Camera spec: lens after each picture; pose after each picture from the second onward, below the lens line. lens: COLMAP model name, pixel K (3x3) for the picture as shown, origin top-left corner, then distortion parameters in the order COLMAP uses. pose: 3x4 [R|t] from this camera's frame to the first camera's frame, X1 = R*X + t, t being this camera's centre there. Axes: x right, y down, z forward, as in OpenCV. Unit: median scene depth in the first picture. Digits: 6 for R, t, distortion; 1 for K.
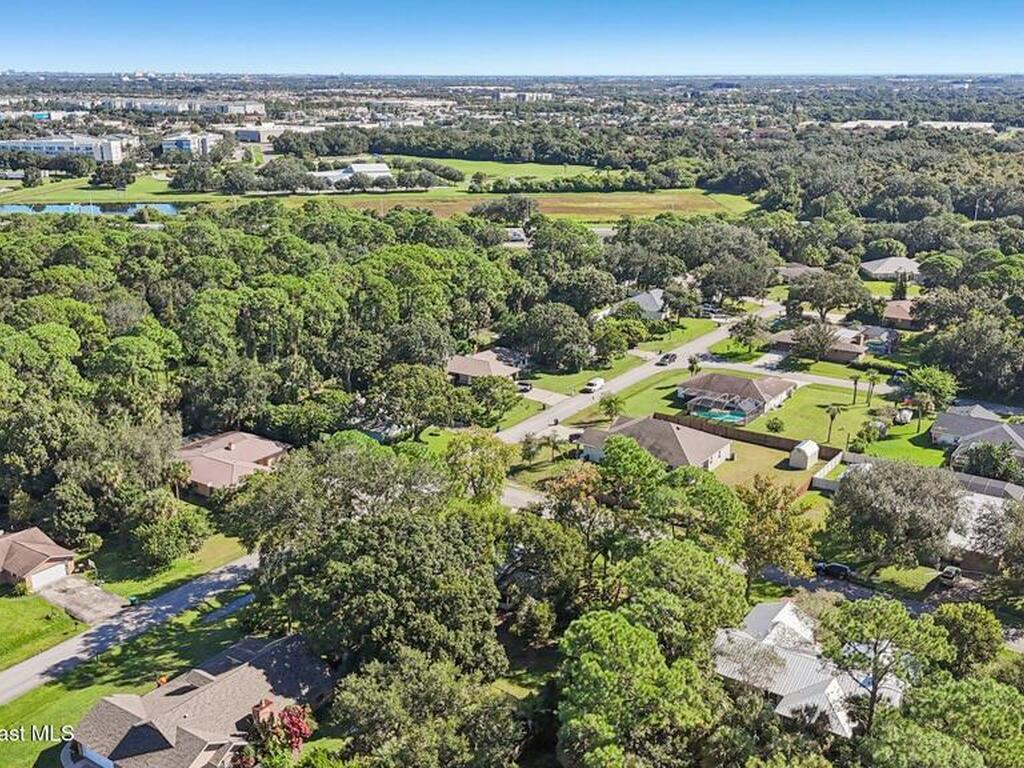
lens RADIAL K [[1085.6, 0, 512.0], [0, 1085.6, 384.0], [0, 0, 1]] dist [0.084037, -0.023674]
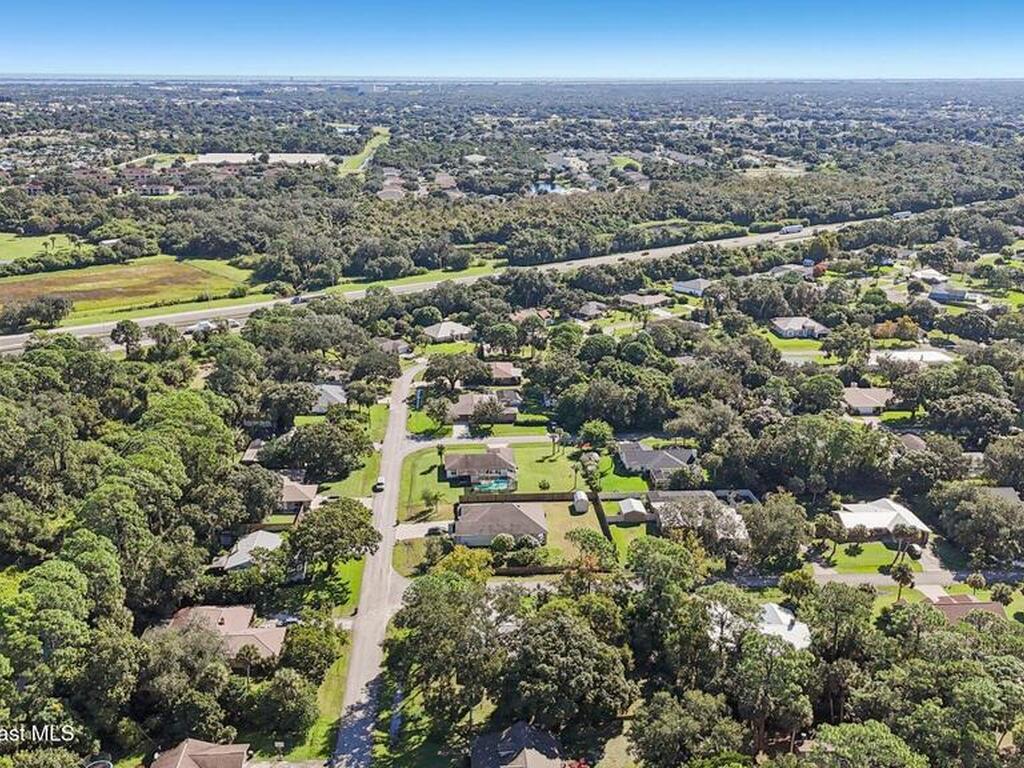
lens RADIAL K [[1085.6, 0, 512.0], [0, 1085.6, 384.0], [0, 0, 1]] dist [0.084037, -0.023674]
pose [[0.760759, -0.193483, 0.619524, -0.562303], [0.175348, 0.980307, 0.090837, -0.197380], [-0.624899, 0.039527, 0.779704, -0.105763]]
